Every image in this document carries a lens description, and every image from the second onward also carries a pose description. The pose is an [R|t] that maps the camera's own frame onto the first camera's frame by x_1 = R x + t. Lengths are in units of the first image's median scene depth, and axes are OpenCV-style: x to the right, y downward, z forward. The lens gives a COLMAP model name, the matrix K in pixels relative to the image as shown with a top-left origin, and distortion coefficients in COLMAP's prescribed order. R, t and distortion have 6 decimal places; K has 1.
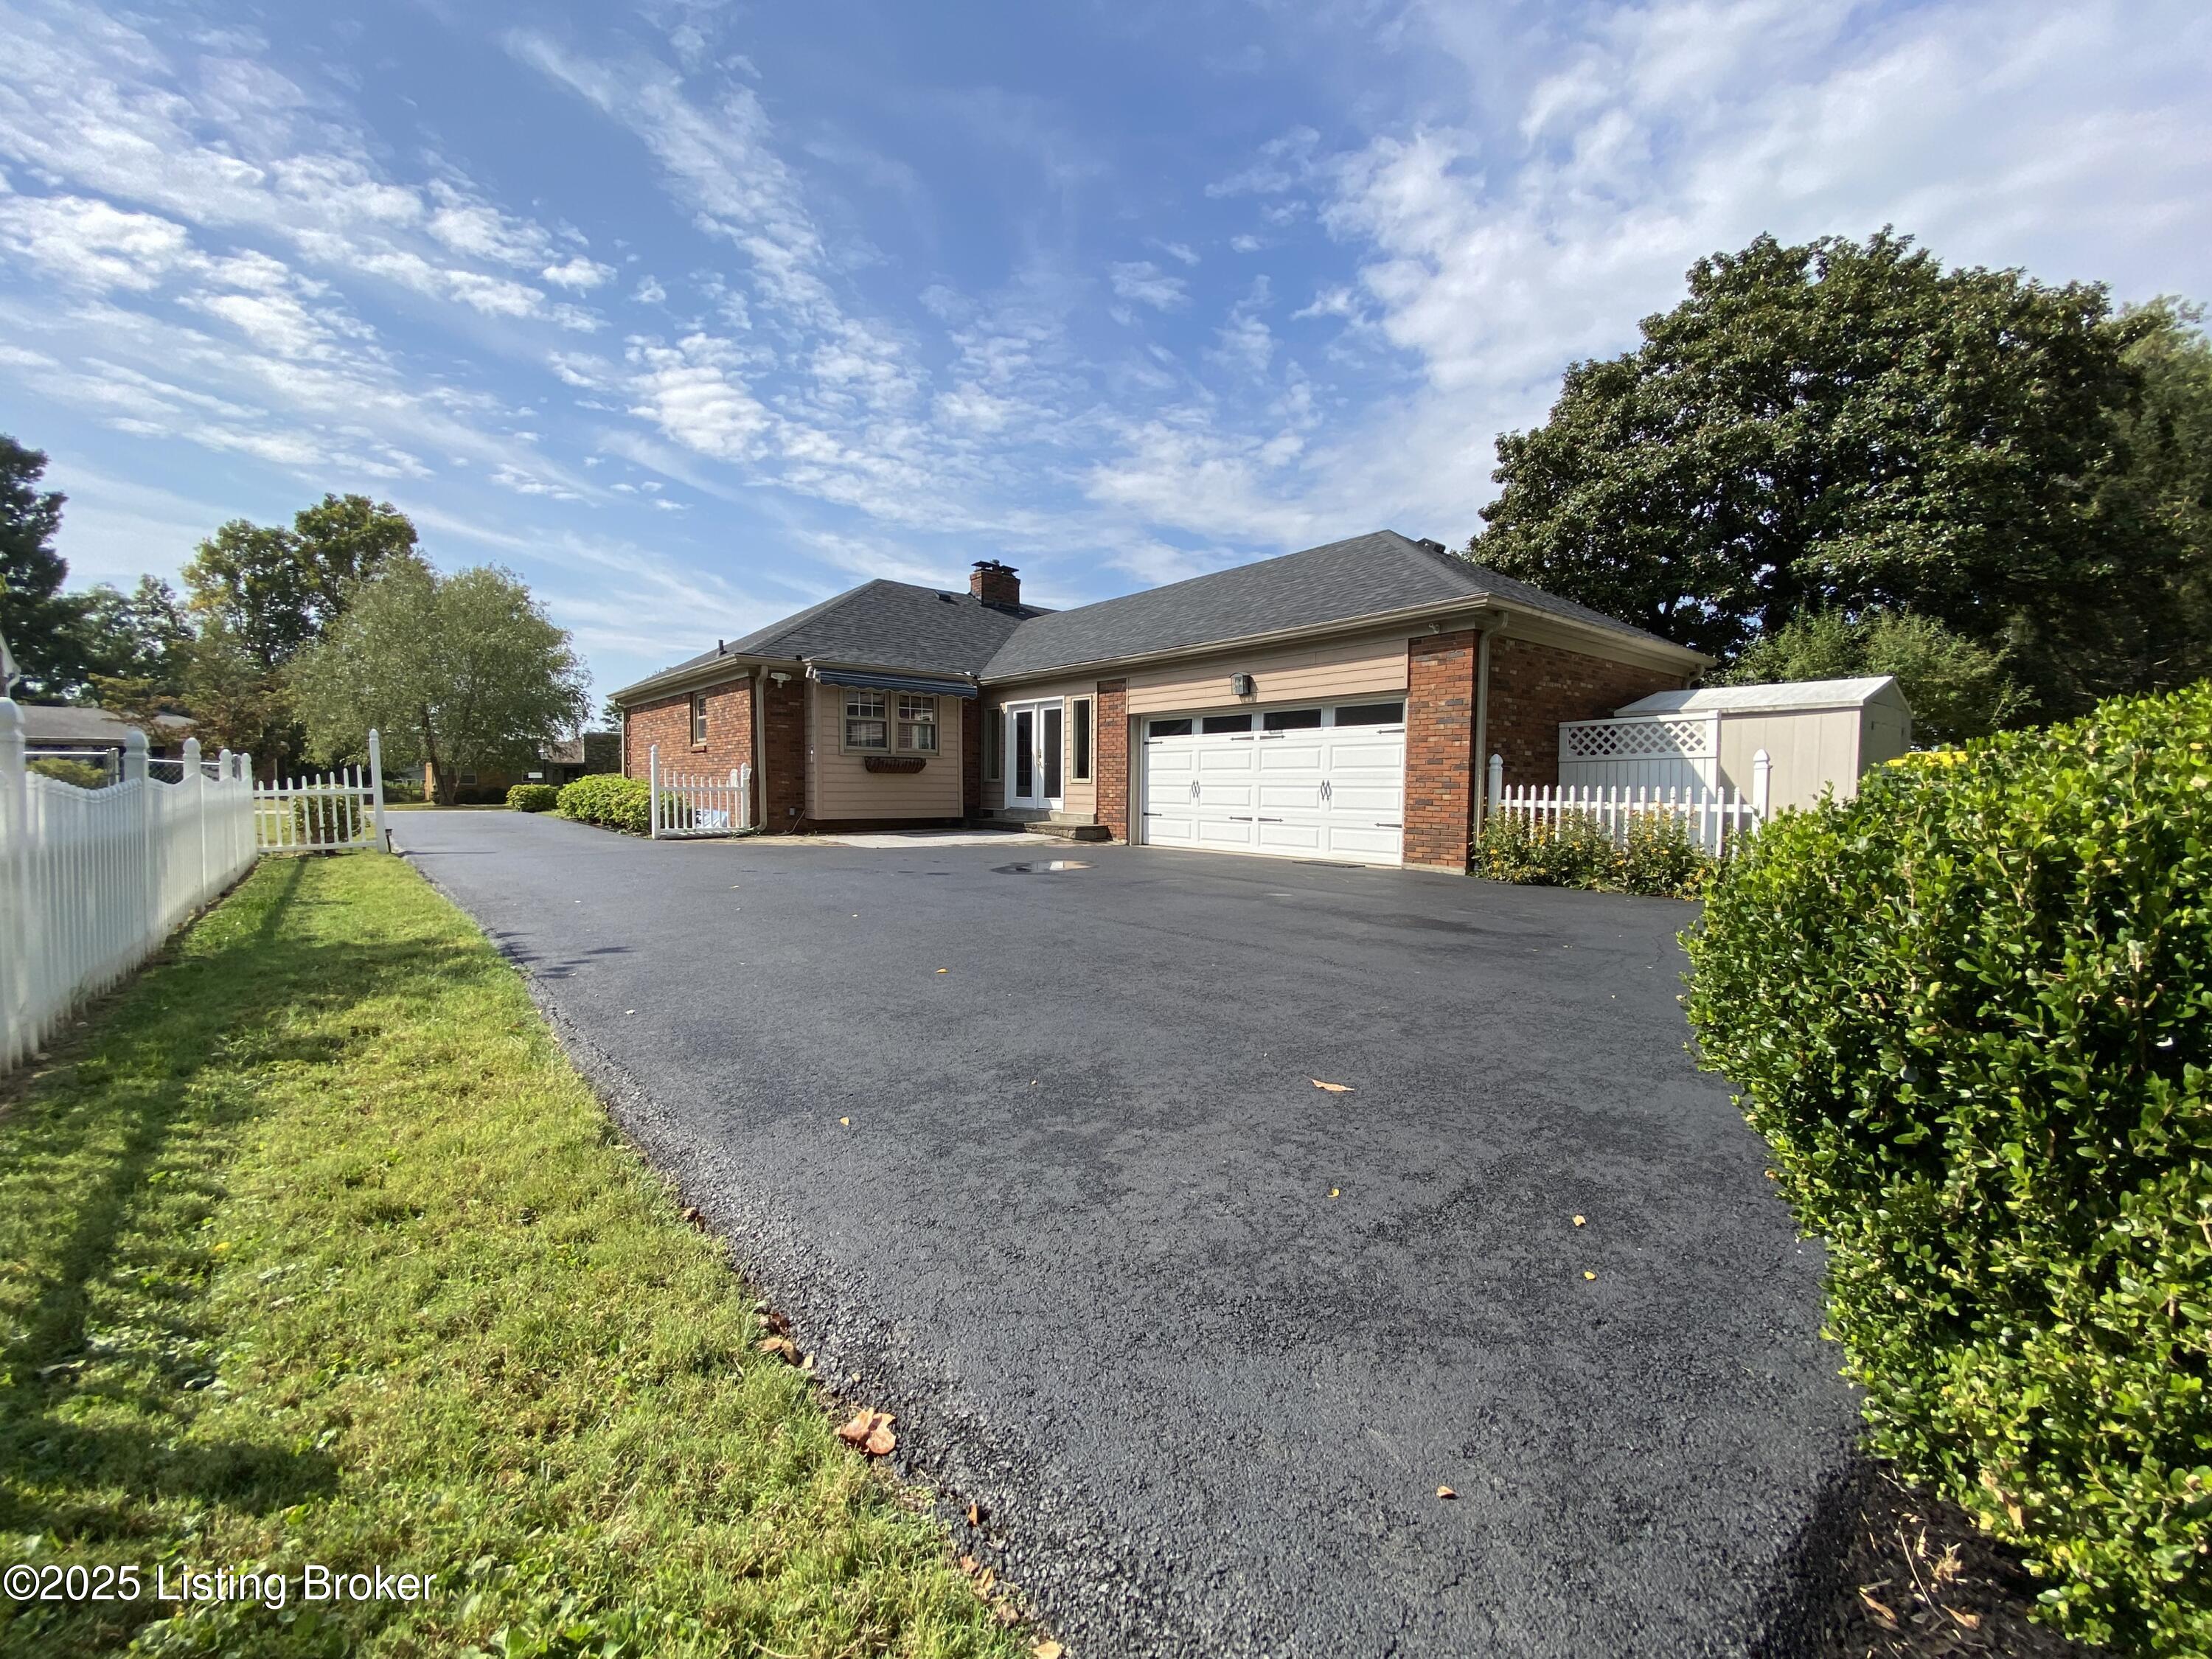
lens RADIAL K [[883.0, 0, 1101.9], [0, 883.0, 837.7], [0, 0, 1]] dist [0.000309, -0.000296]
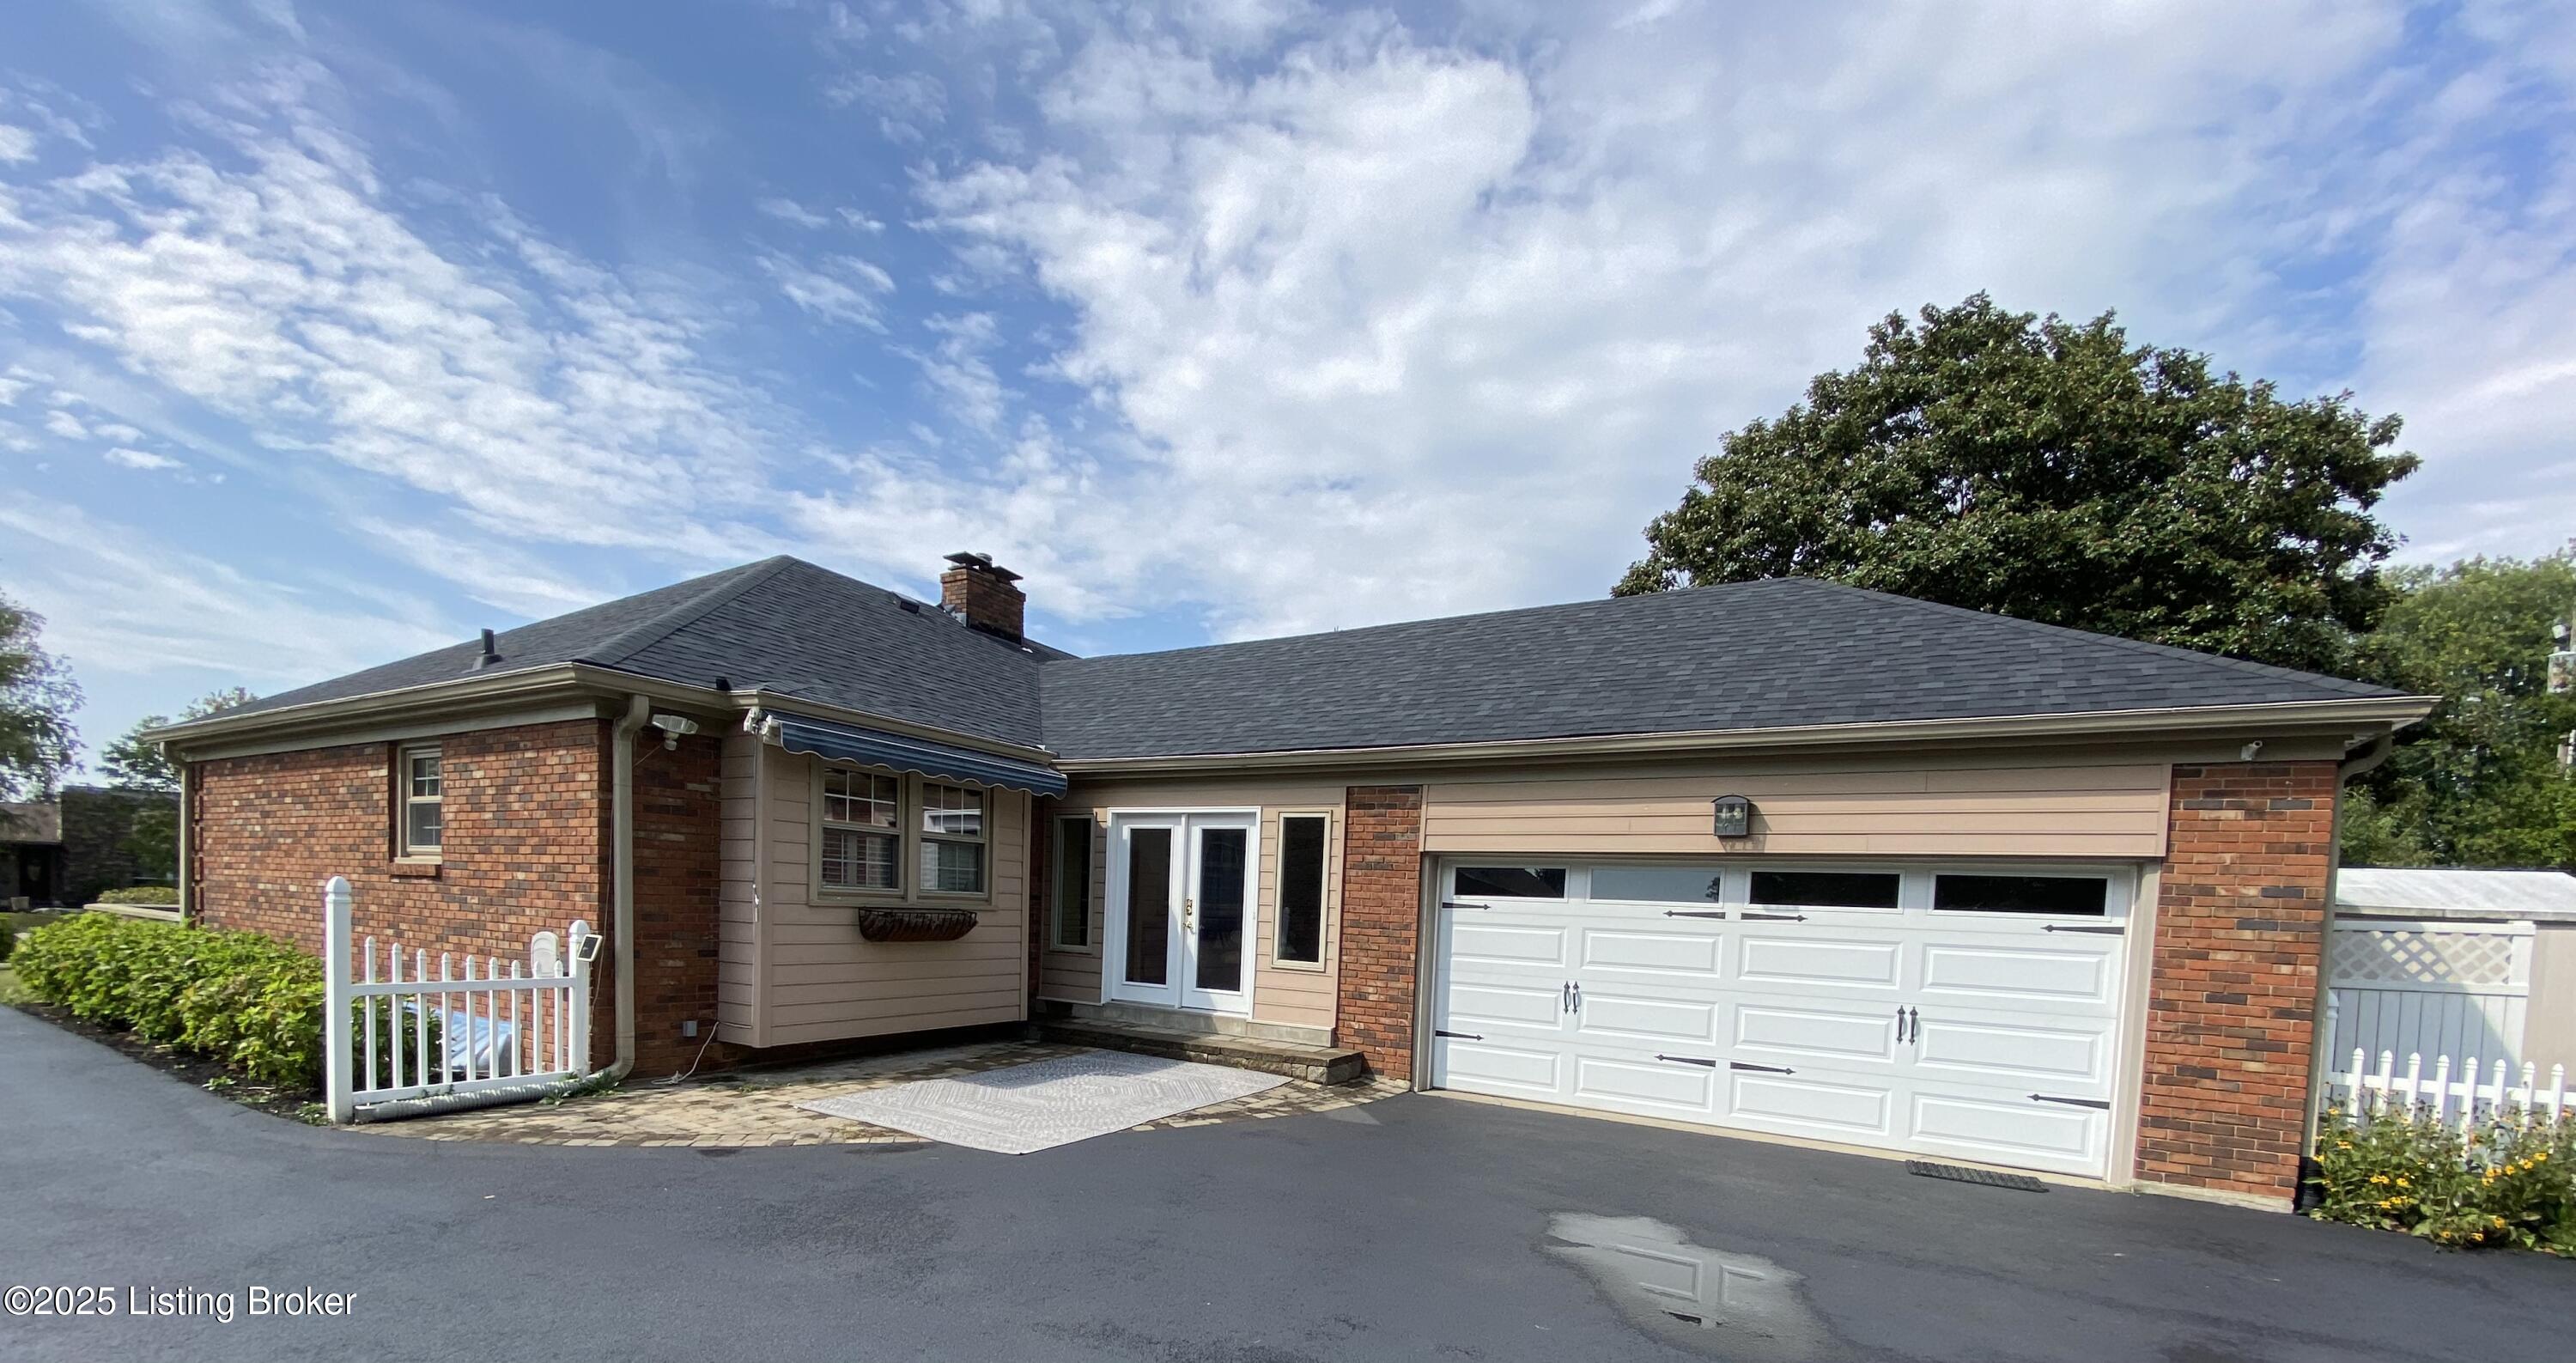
lens RADIAL K [[1051.3, 0, 1296.4], [0, 1051.3, 985.2], [0, 0, 1]] dist [-0.015252, -0.000733]
pose [[0.939987, 0.004085, 0.341186, -0.250428], [-0.012255, 0.999687, 0.021792, -0.068333], [-0.340990, -0.024665, 0.939743, 0.406224]]
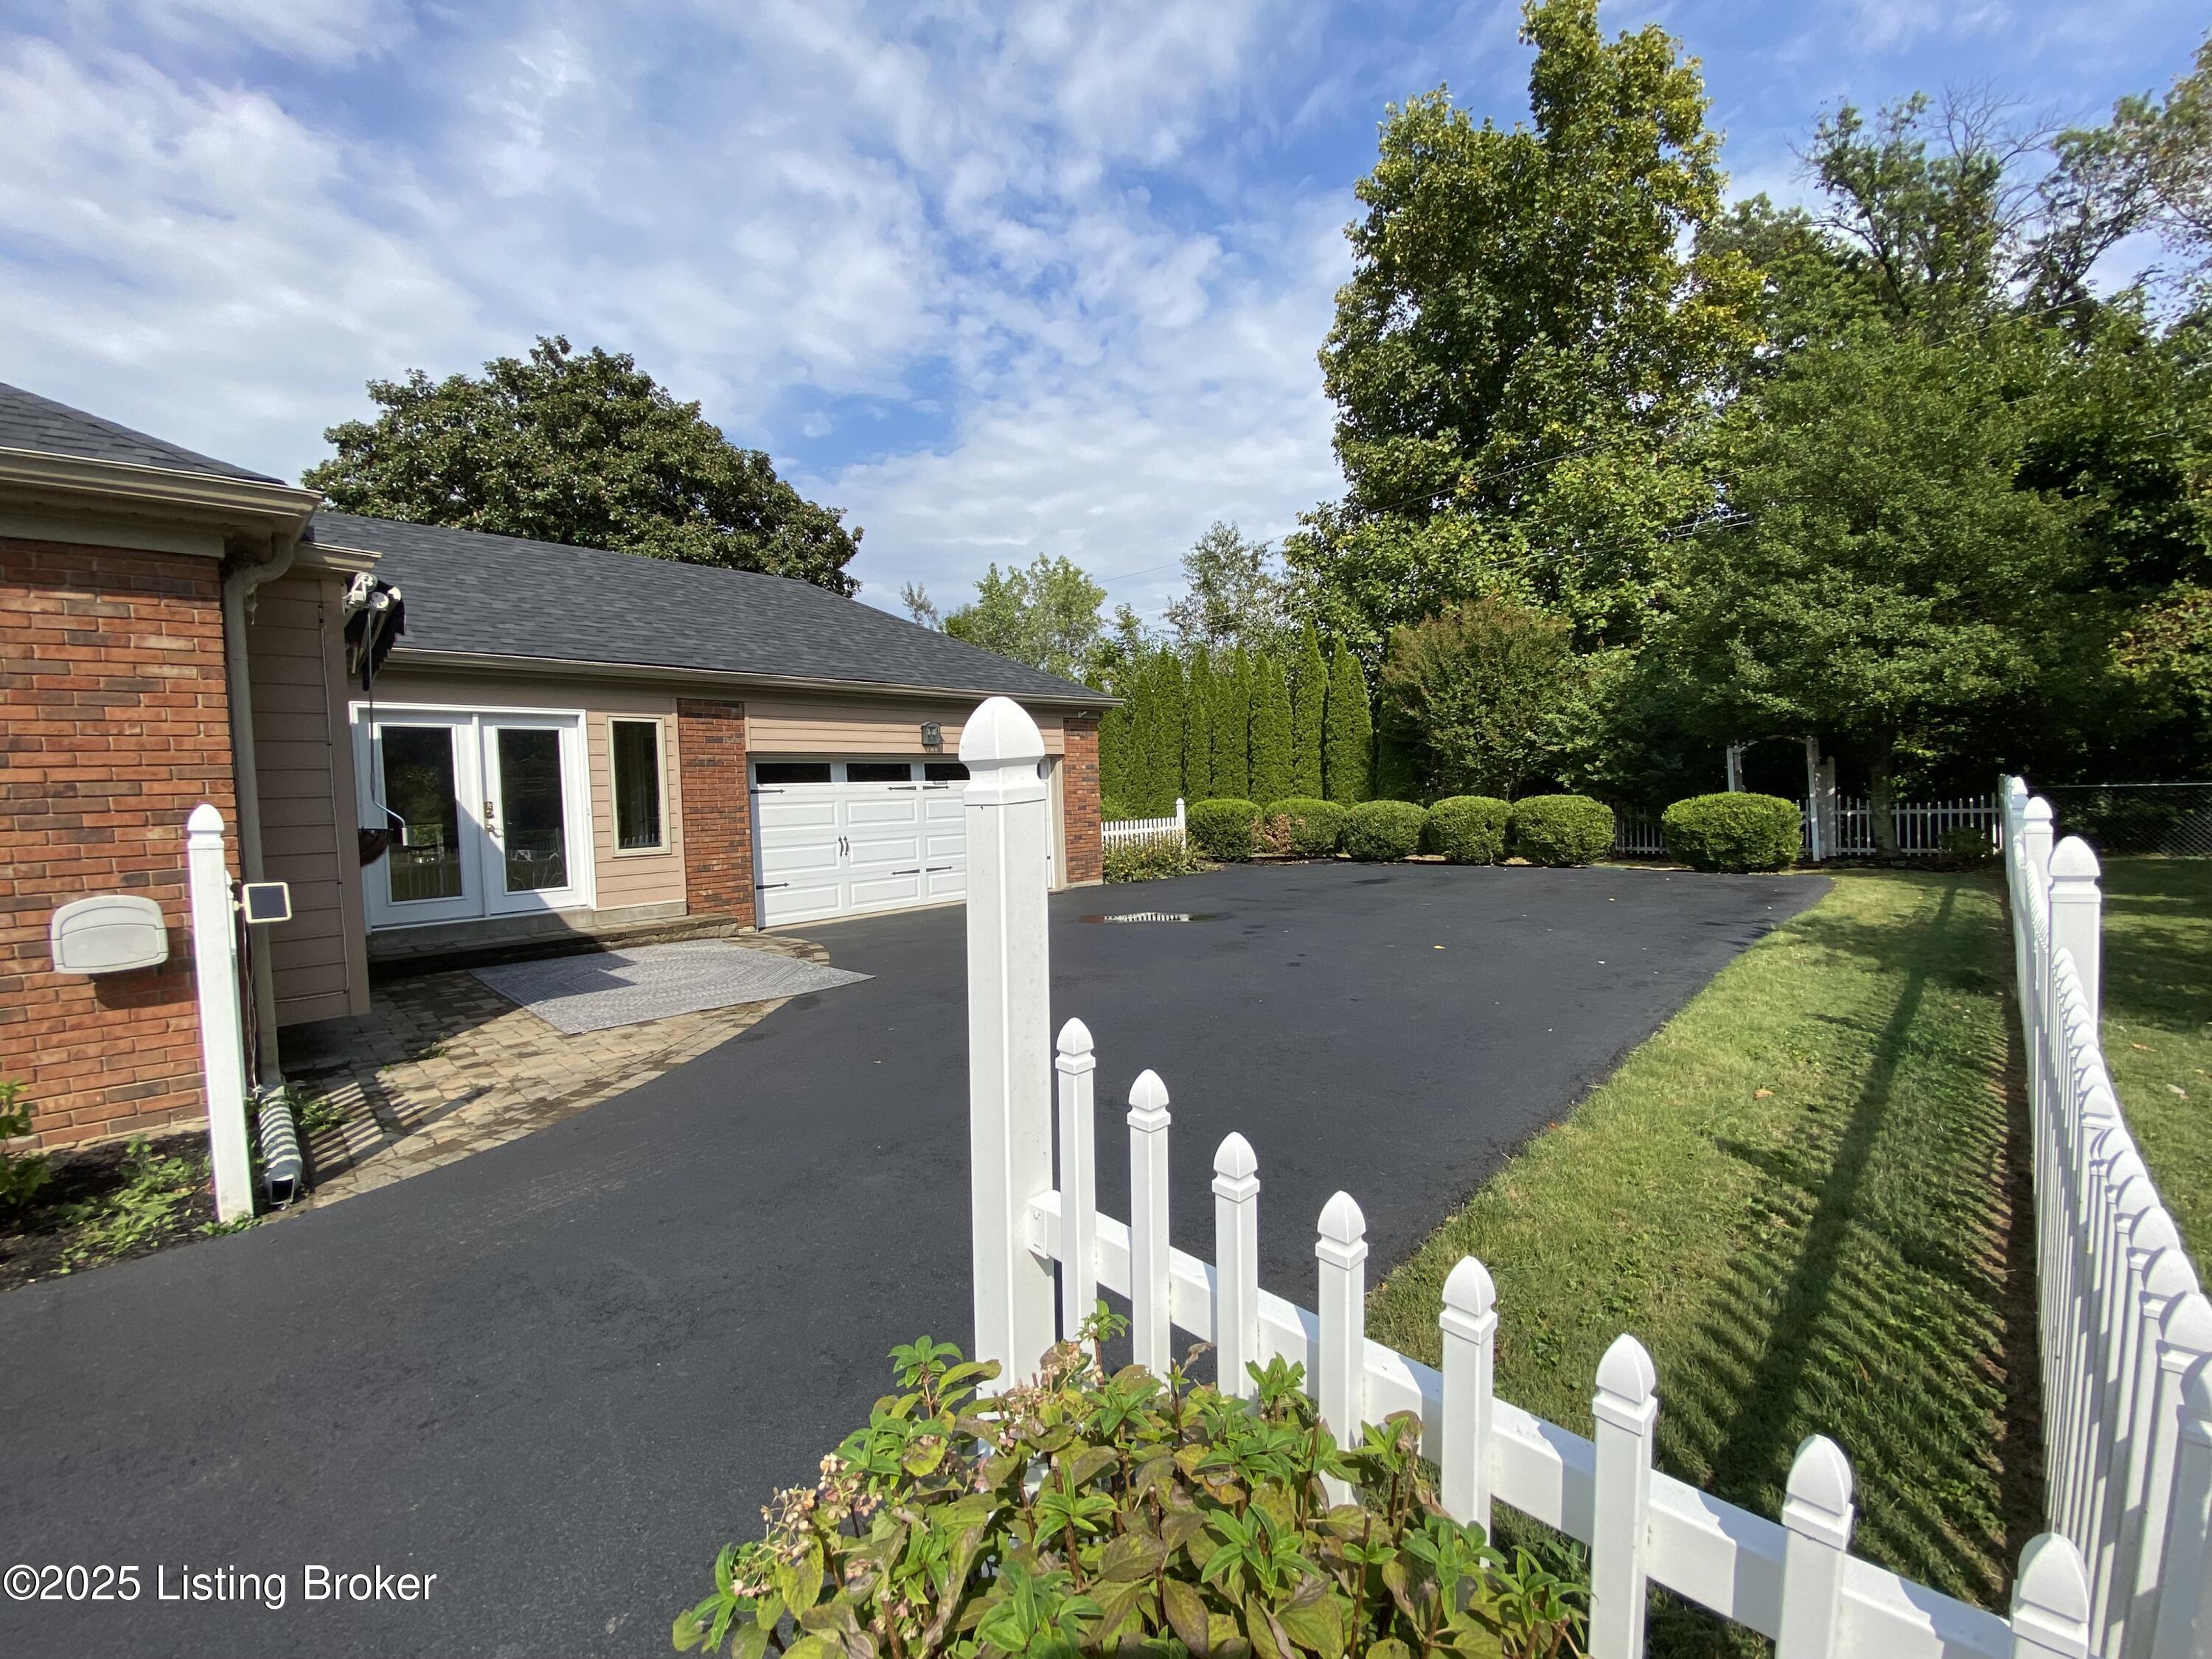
lens RADIAL K [[891.1, 0, 1105.2], [0, 891.1, 814.4], [0, 0, 1]] dist [-0.001349, -0.004173]
pose [[-0.137296, -0.029704, 0.990085, -0.700496], [0.091017, 0.994943, 0.042471, -0.089819], [-0.986340, 0.095946, -0.133898, 0.783001]]
